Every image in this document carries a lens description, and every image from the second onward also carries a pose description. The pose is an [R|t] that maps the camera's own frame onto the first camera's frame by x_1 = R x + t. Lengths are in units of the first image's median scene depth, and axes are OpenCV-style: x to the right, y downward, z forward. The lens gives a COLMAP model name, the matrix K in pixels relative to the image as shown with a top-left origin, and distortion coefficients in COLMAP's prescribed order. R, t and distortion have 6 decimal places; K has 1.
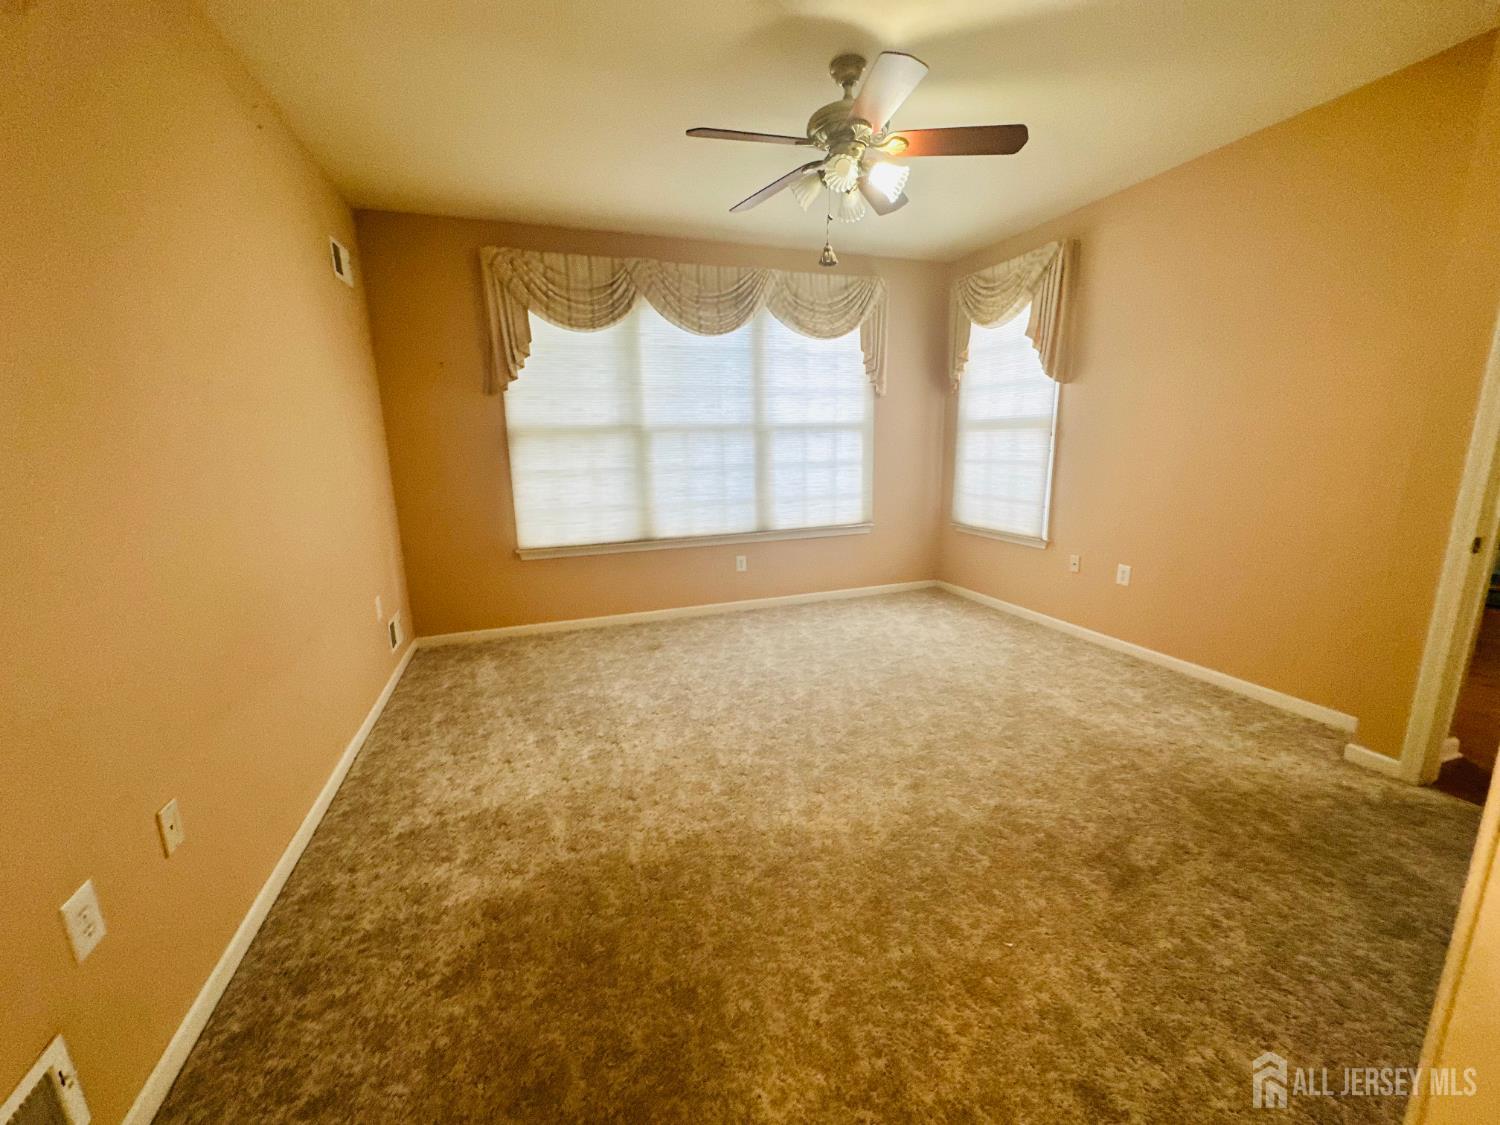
lens RADIAL K [[601.9, 0, 746.1], [0, 601.9, 563.4], [0, 0, 1]] dist [-0.000645, 0.000032]
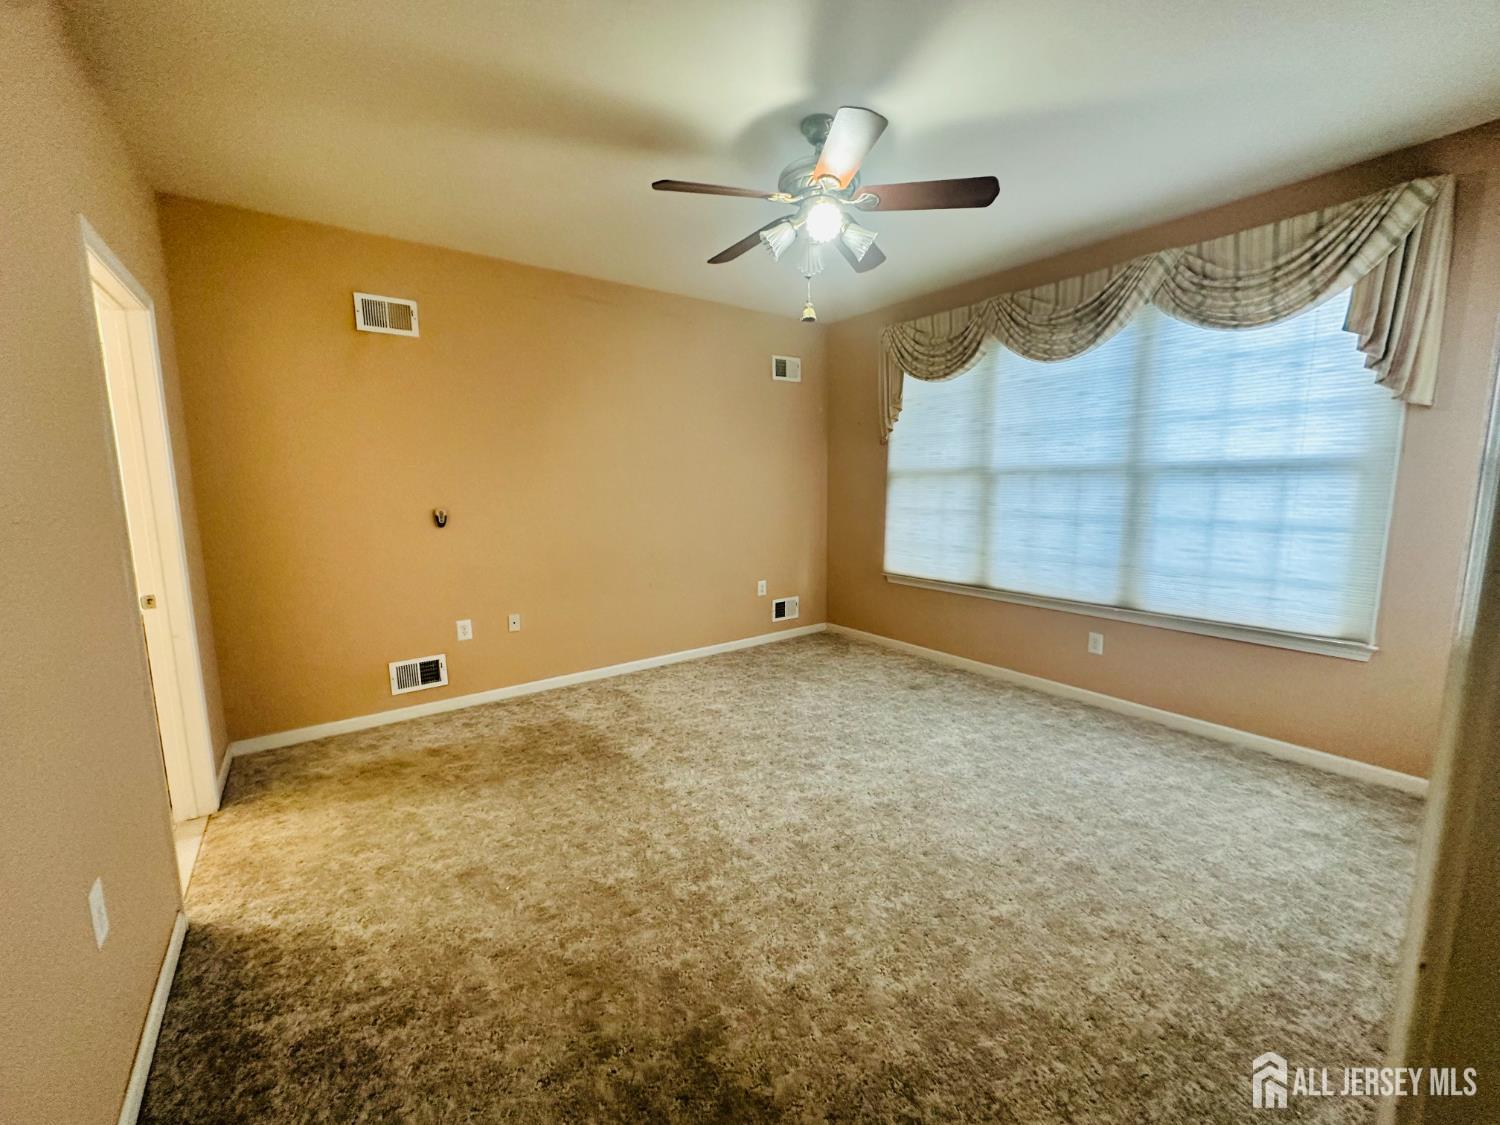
lens RADIAL K [[596.2, 0, 745.7], [0, 596.2, 563.8], [0, 0, 1]] dist [-0.000260, 0.000333]
pose [[0.289368, 0.149419, -0.945484, 0.642867], [-0.190411, 0.976987, 0.096122, -0.098930], [0.938089, 0.152216, 0.311159, 0.372778]]
